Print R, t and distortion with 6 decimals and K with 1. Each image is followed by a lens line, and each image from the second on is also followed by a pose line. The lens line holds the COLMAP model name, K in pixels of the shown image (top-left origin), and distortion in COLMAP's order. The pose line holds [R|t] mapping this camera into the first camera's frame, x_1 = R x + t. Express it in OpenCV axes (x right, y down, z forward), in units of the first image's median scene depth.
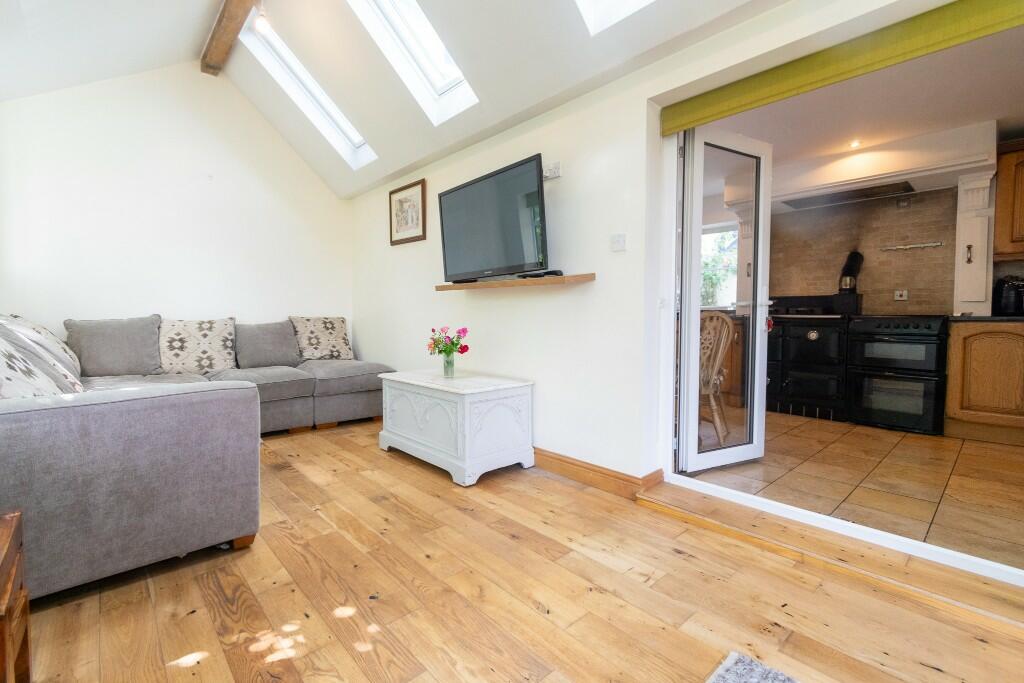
lens RADIAL K [[467.3, 0, 509.0], [0, 467.3, 341.3], [0, 0, 1]] dist [0.008206, -0.000377]
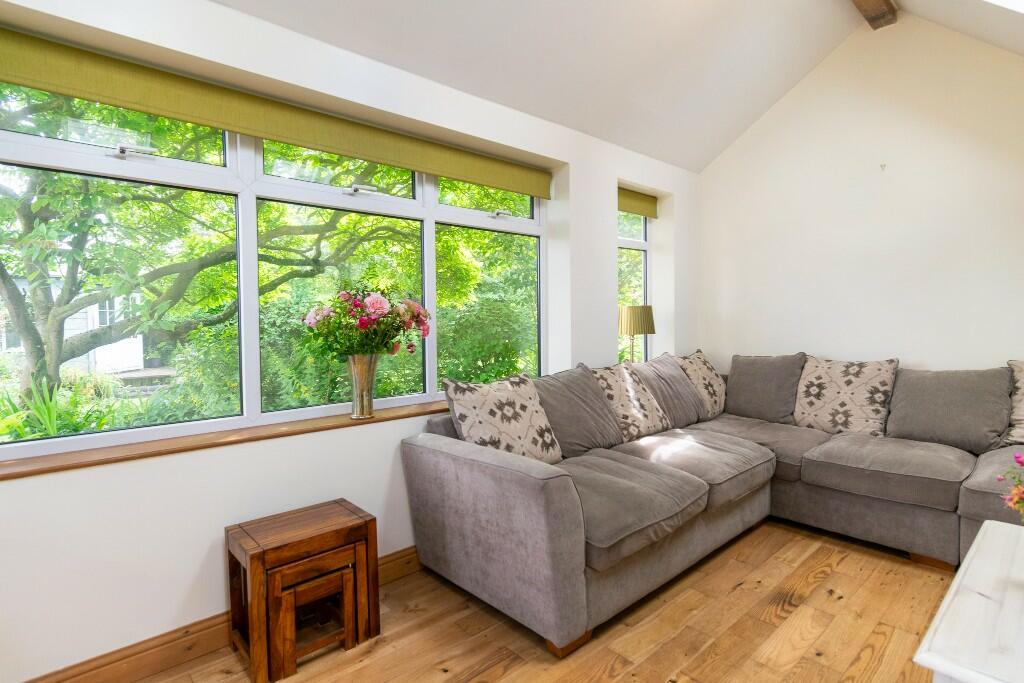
lens RADIAL K [[525.9, 0, 509.4], [0, 525.9, 335.7], [0, 0, 1]] dist [-0.003539, -0.000925]
pose [[-0.010152, 0.028482, -0.999543, 0.213159], [-0.034964, 0.998973, 0.028821, -0.097228], [0.999337, 0.035241, -0.009146, 0.476507]]
